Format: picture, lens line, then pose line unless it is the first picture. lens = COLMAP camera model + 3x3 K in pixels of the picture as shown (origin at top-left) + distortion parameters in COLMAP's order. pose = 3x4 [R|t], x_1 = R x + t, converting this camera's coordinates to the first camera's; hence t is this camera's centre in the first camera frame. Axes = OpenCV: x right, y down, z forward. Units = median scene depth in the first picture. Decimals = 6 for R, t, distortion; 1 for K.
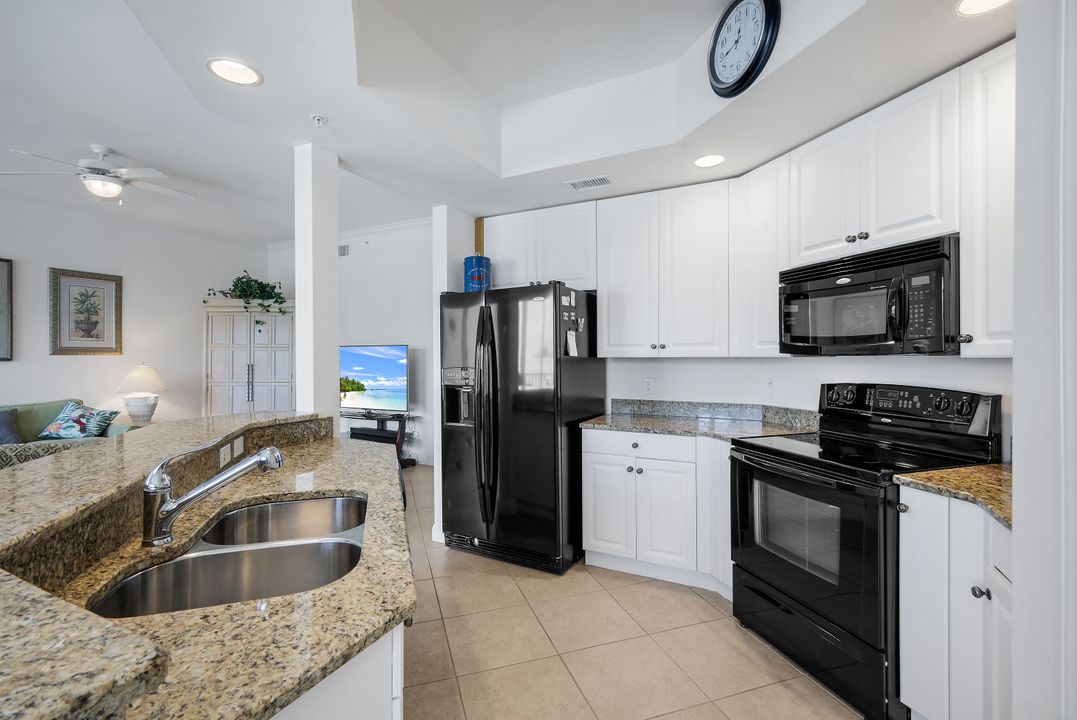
lens RADIAL K [[475.6, 0, 534.9], [0, 475.6, 359.3], [0, 0, 1]] dist [0.008083, 0.000201]
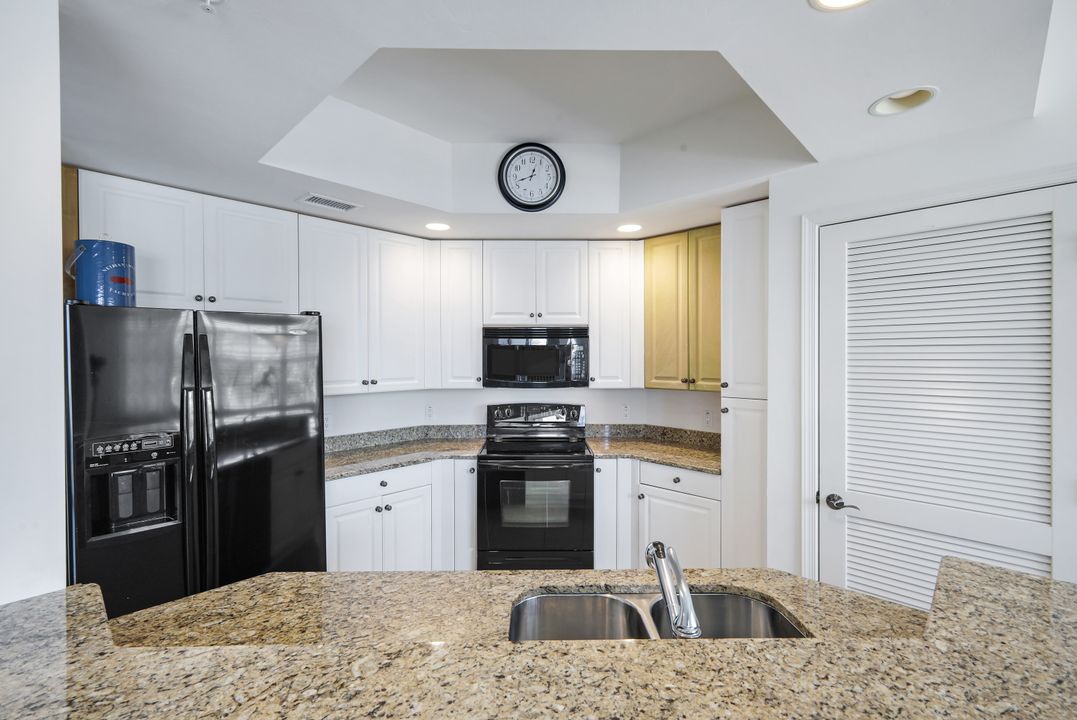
lens RADIAL K [[475.6, 0, 537.0], [0, 475.6, 360.3], [0, 0, 1]] dist [0.008083, 0.000201]
pose [[0.292119, -0.009271, 0.956337, -0.652786], [0.007716, 0.999943, 0.007337, -0.084461], [-0.956351, 0.005235, 0.292174, 0.393048]]
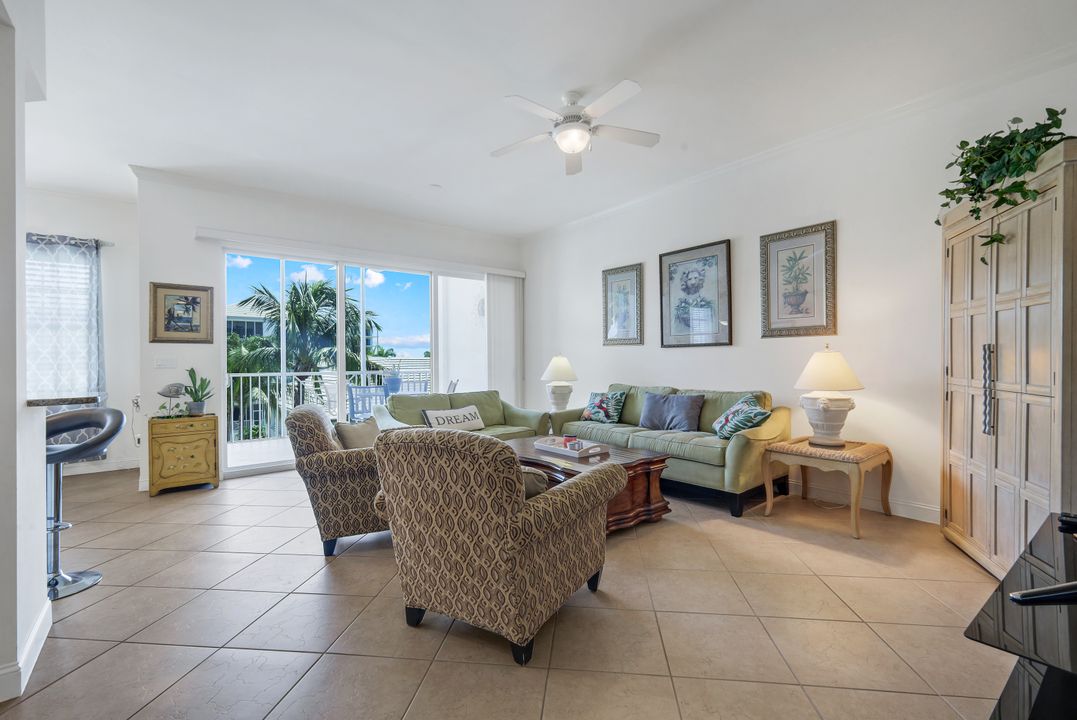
lens RADIAL K [[475.6, 0, 539.8], [0, 475.6, 357.1], [0, 0, 1]] dist [0.008083, 0.000201]
pose [[-0.418665, 0.006619, -0.908117, -0.127816], [0.006027, 0.999972, 0.004509, 0.034407], [0.908121, -0.003586, -0.418693, 1.809422]]
